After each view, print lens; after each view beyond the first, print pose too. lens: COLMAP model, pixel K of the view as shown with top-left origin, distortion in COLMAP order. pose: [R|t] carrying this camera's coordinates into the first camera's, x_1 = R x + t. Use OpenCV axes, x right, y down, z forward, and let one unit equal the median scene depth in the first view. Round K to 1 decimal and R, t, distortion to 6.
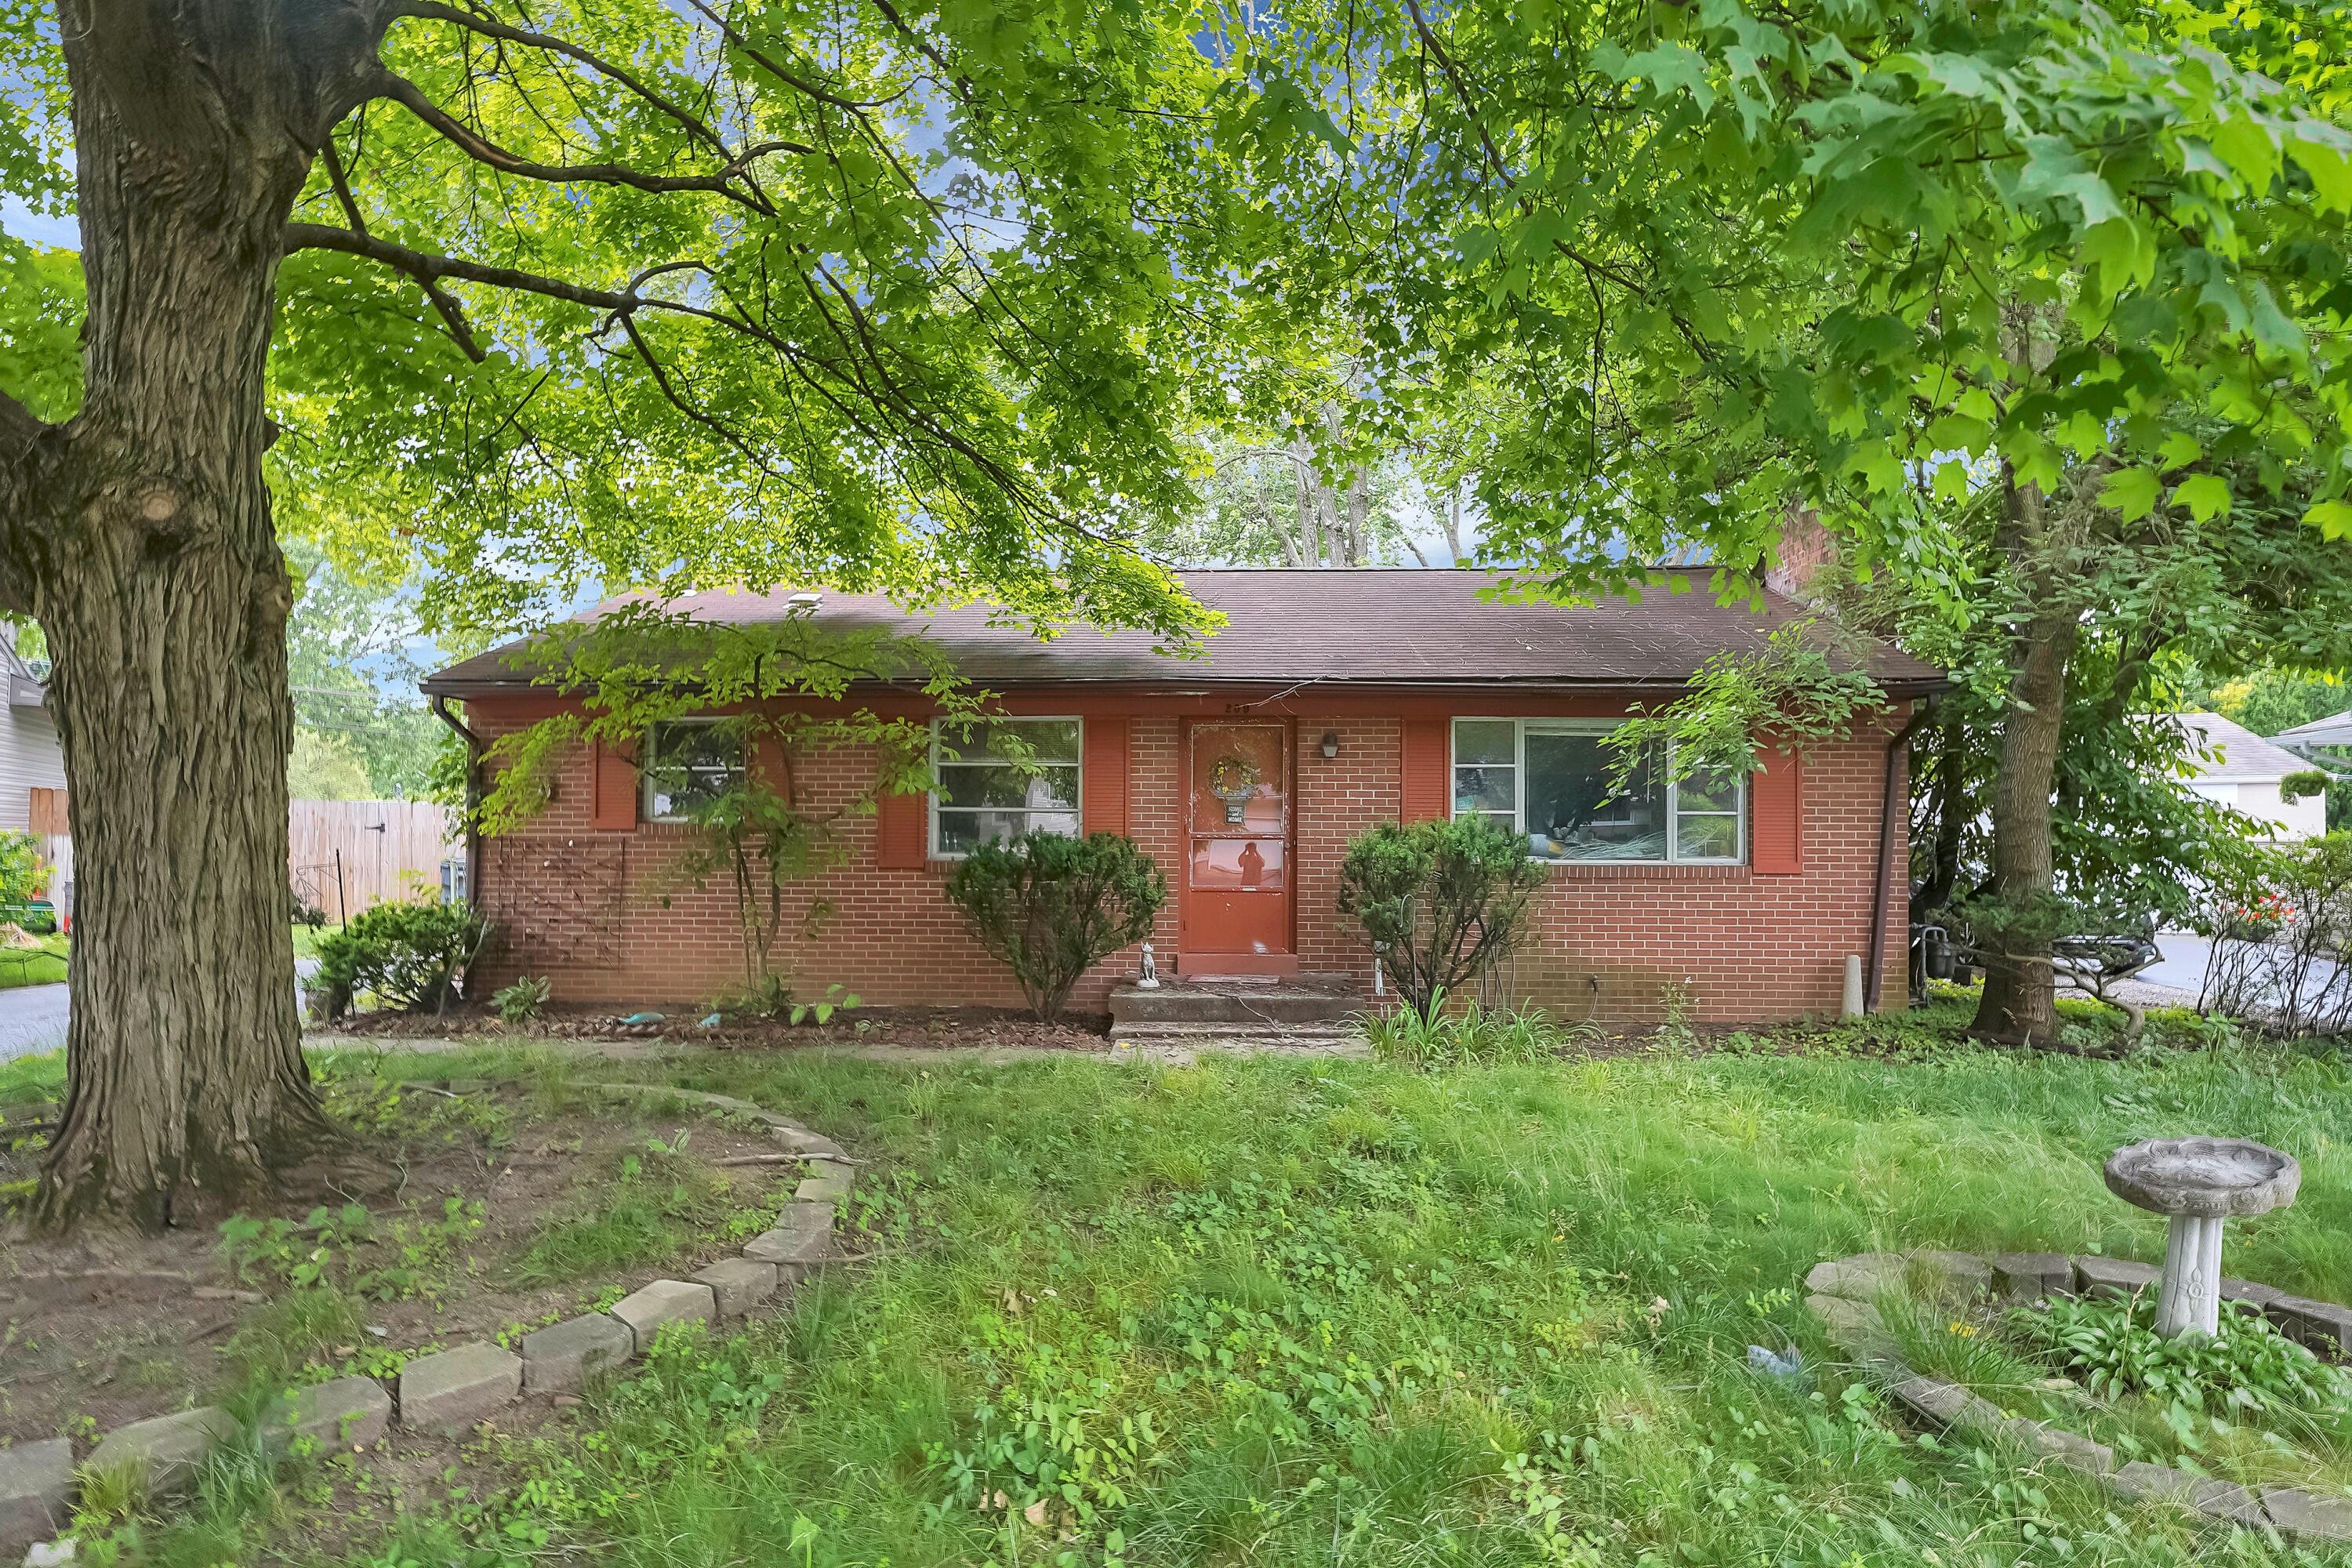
lens RADIAL K [[1381.4, 0, 1176.0], [0, 1381.4, 784.0], [0, 0, 1]] dist [-0.000303, -0.000174]
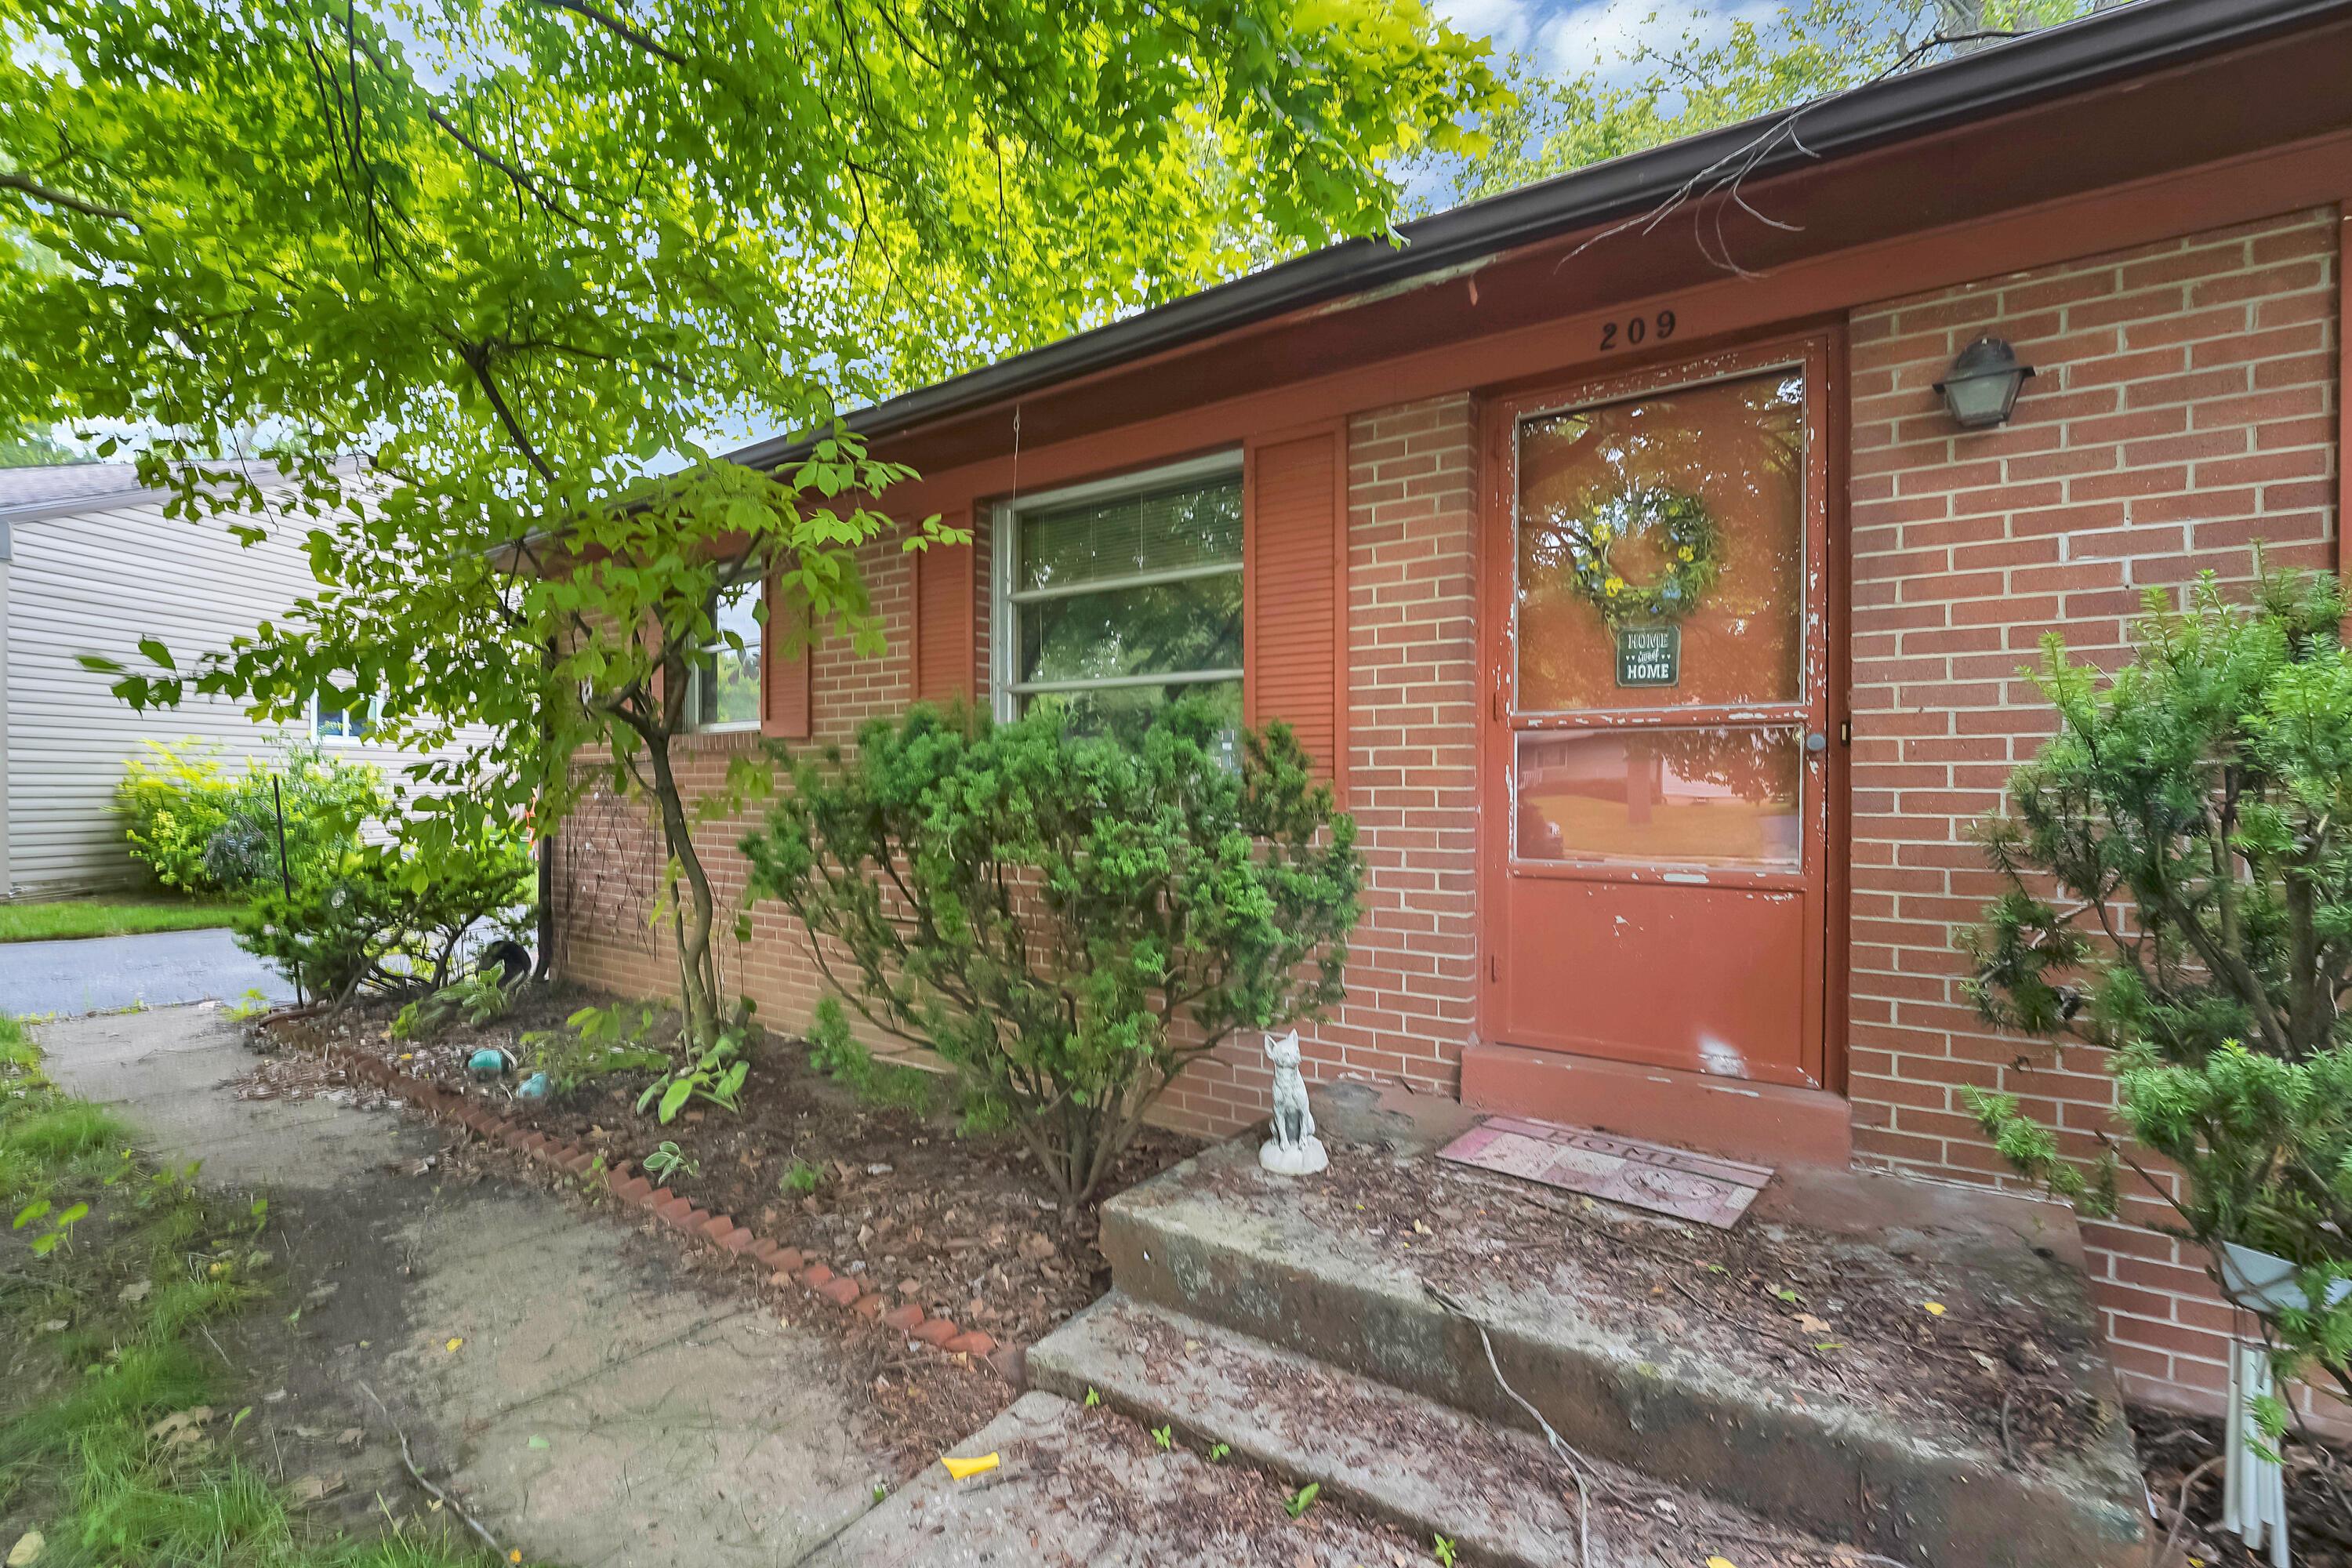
lens RADIAL K [[1109.0, 0, 1176.0], [0, 1109.0, 784.0], [0, 0, 1]] dist [-0.001668, -0.000306]
pose [[0.842760, -0.001188, -0.538287, 0.101505], [0.021112, 0.999301, 0.030848, 0.047105], [0.537875, -0.037362, 0.842197, 0.774650]]
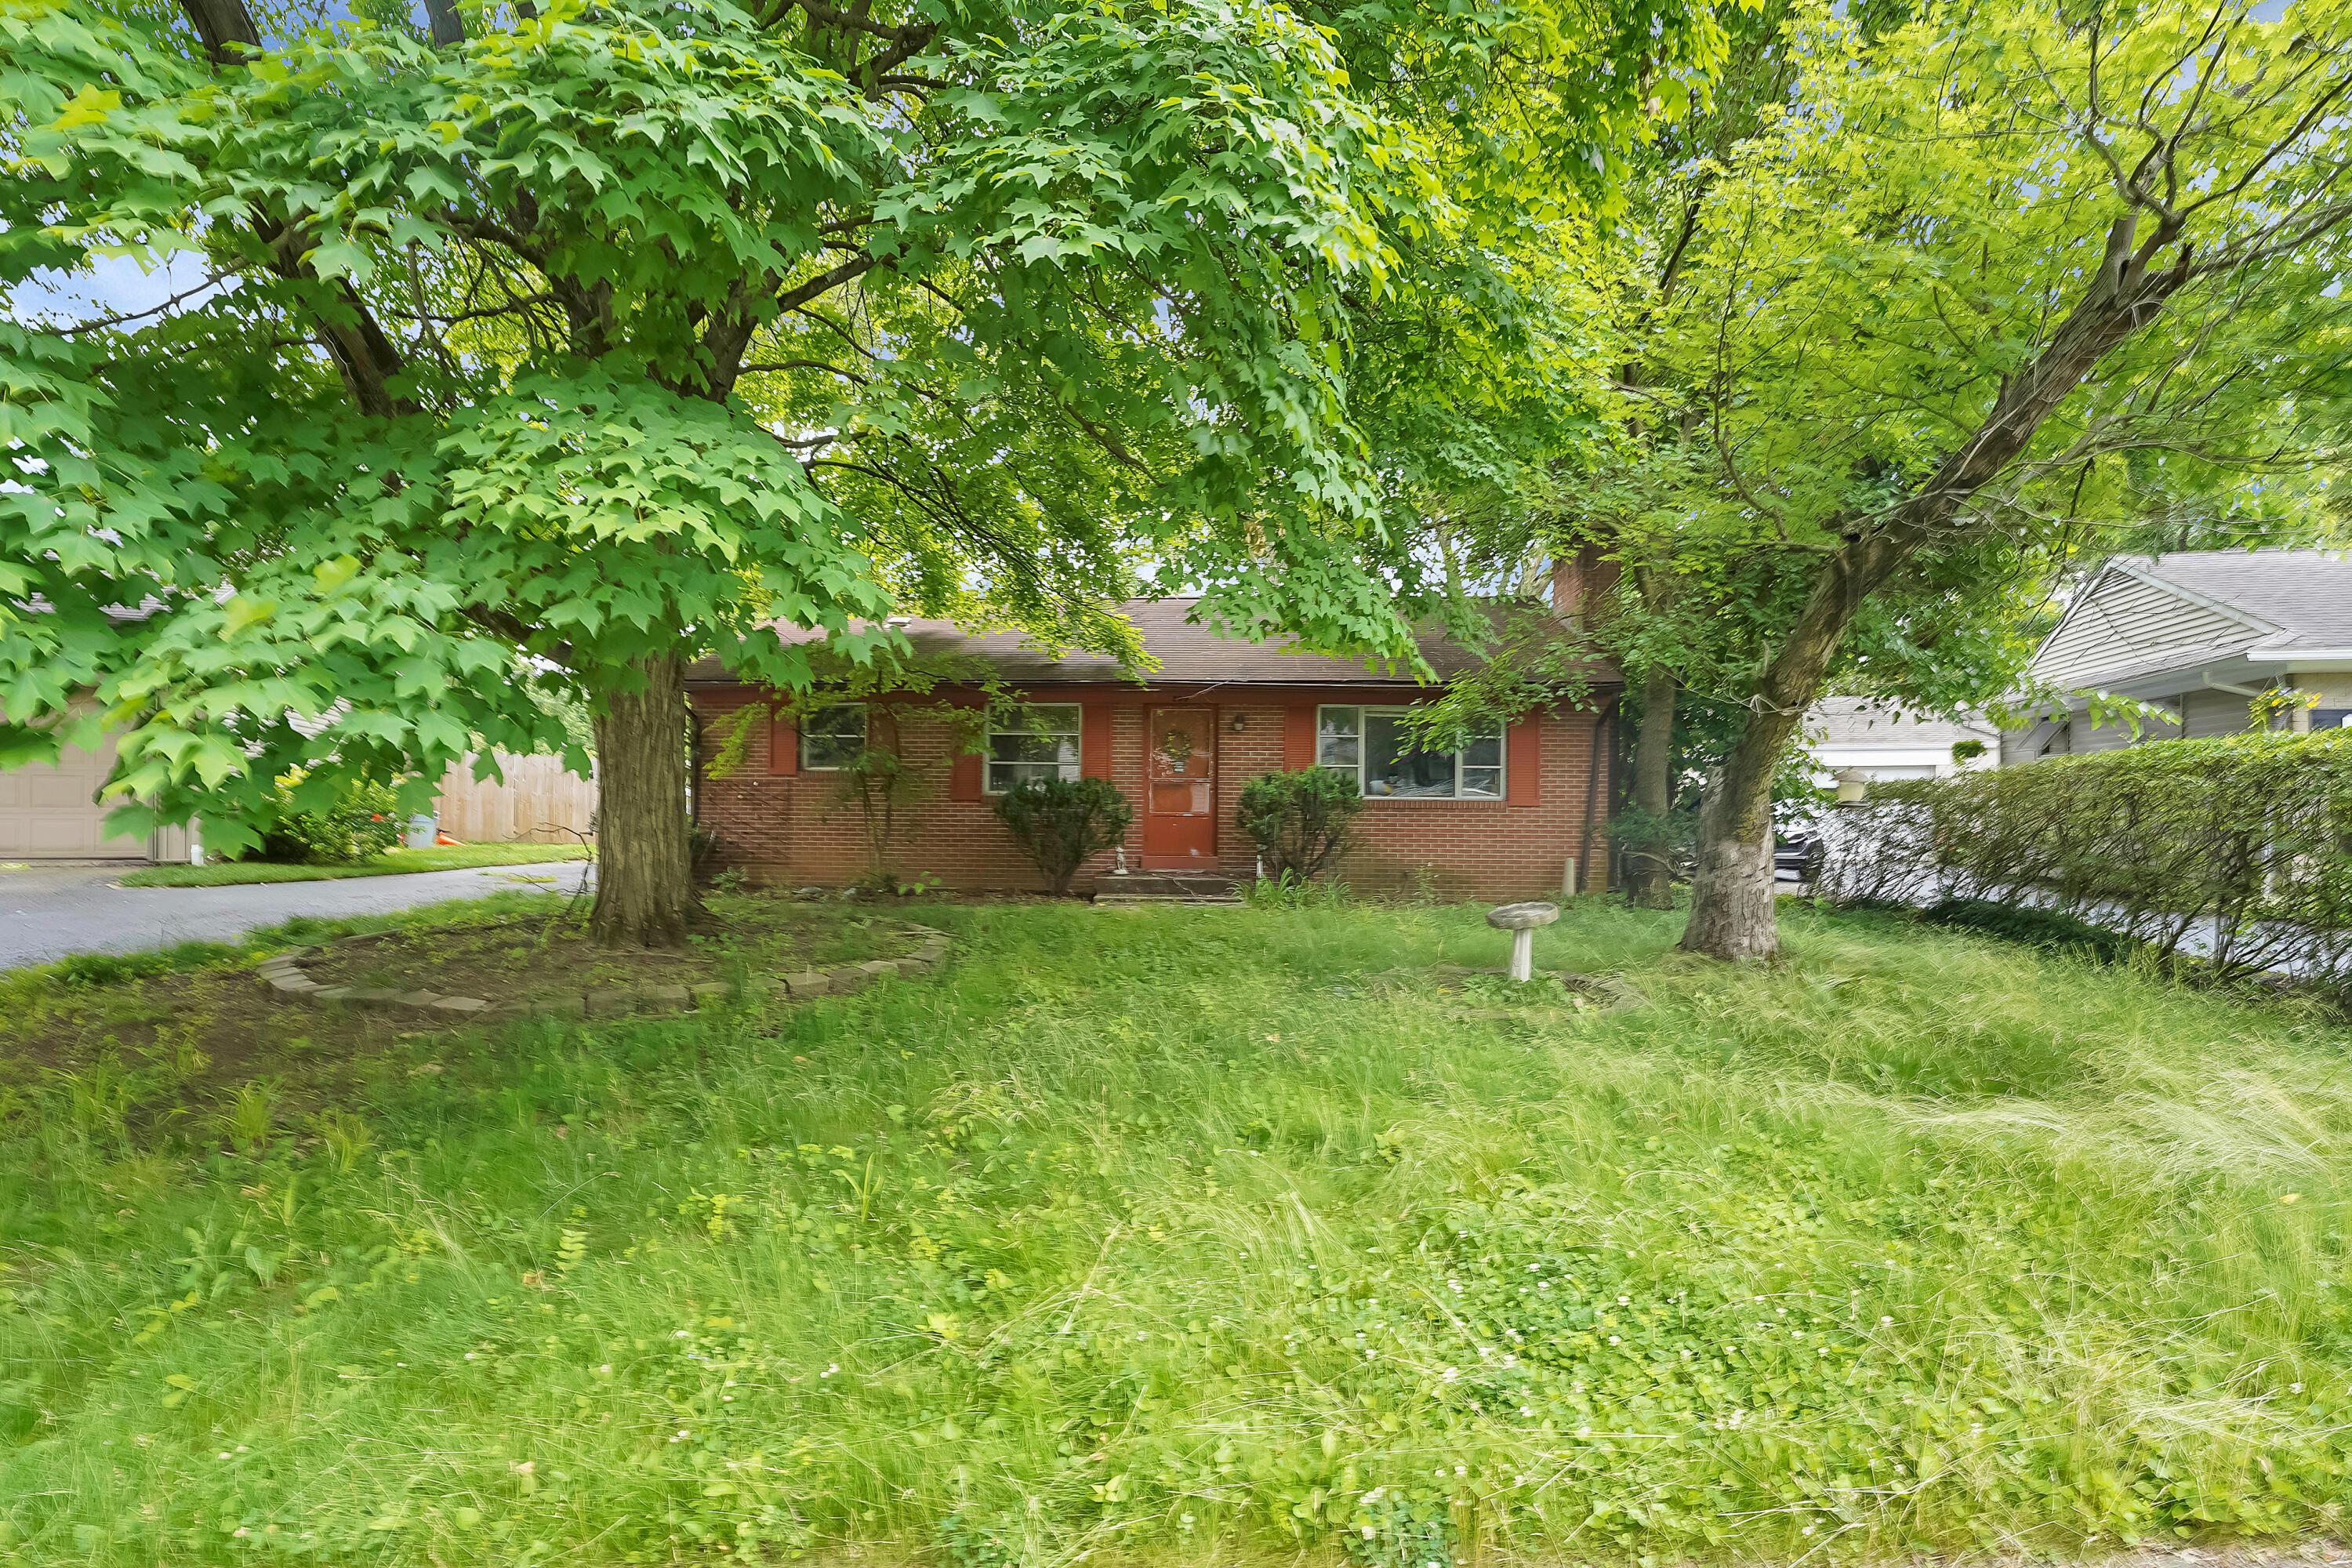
lens RADIAL K [[1316.0, 0, 1176.0], [0, 1316.0, 784.0], [0, 0, 1]] dist [-0.000408, -0.000050]
pose [[0.999686, 0.003903, -0.024755, 0.082890], [-0.003148, 0.999531, 0.030459, -0.004128], [0.024862, -0.030371, 0.999229, -0.526198]]
